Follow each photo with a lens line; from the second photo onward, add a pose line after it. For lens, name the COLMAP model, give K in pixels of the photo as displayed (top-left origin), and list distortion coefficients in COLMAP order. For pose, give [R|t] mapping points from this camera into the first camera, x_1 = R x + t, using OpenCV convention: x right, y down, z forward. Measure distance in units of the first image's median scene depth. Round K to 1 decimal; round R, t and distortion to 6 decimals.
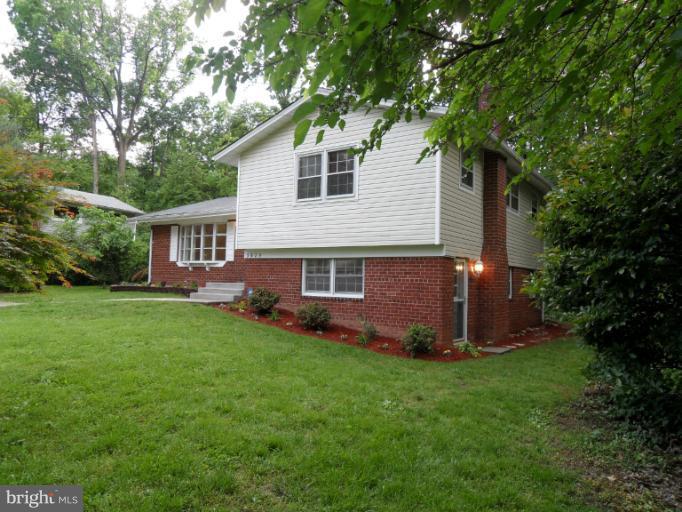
lens RADIAL K [[505.8, 0, 338.3], [0, 505.8, 258.8], [0, 0, 1]] dist [0.024751, -0.003331]
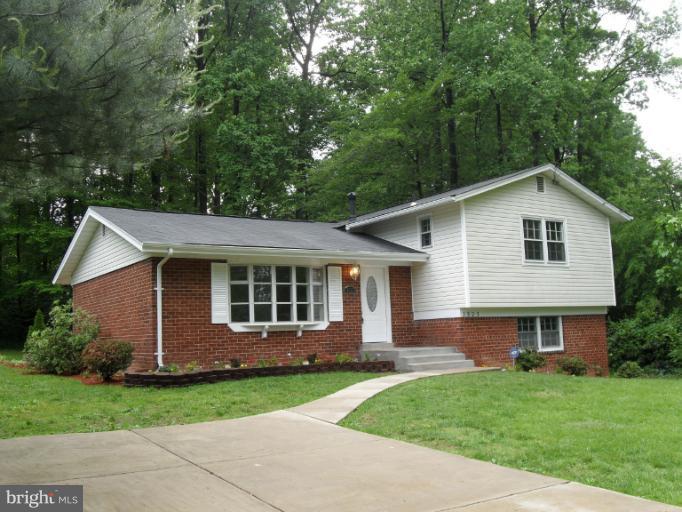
lens RADIAL K [[731.7, 0, 344.2], [0, 731.7, 255.0], [0, 0, 1]] dist [-0.100579, 0.000000]
pose [[0.331180, 0.072722, 0.940761, -1.601383], [0.002055, 0.996968, -0.077790, -0.011675], [-0.943565, 0.027696, 0.330026, 0.858428]]
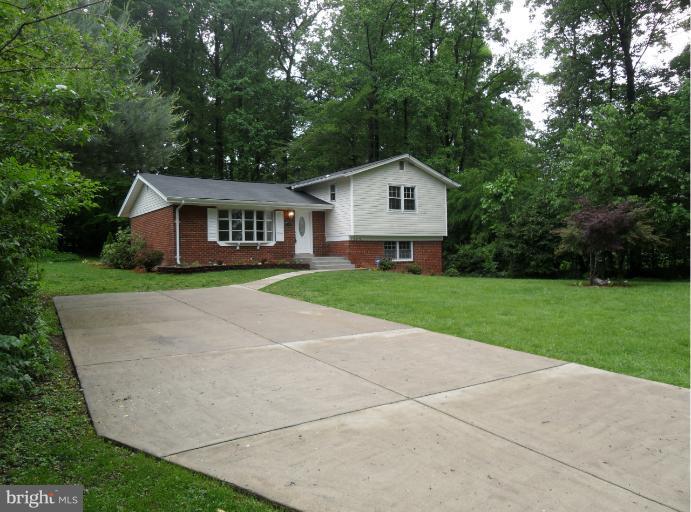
lens RADIAL K [[512.5, 0, 346.2], [0, 512.5, 256.2], [0, 0, 1]] dist [0.024751, -0.003331]
pose [[0.306305, -0.030356, 0.951449, -1.900966], [-0.017258, 0.999150, 0.037434, -0.013256], [-0.951777, -0.027887, 0.305521, 0.576377]]
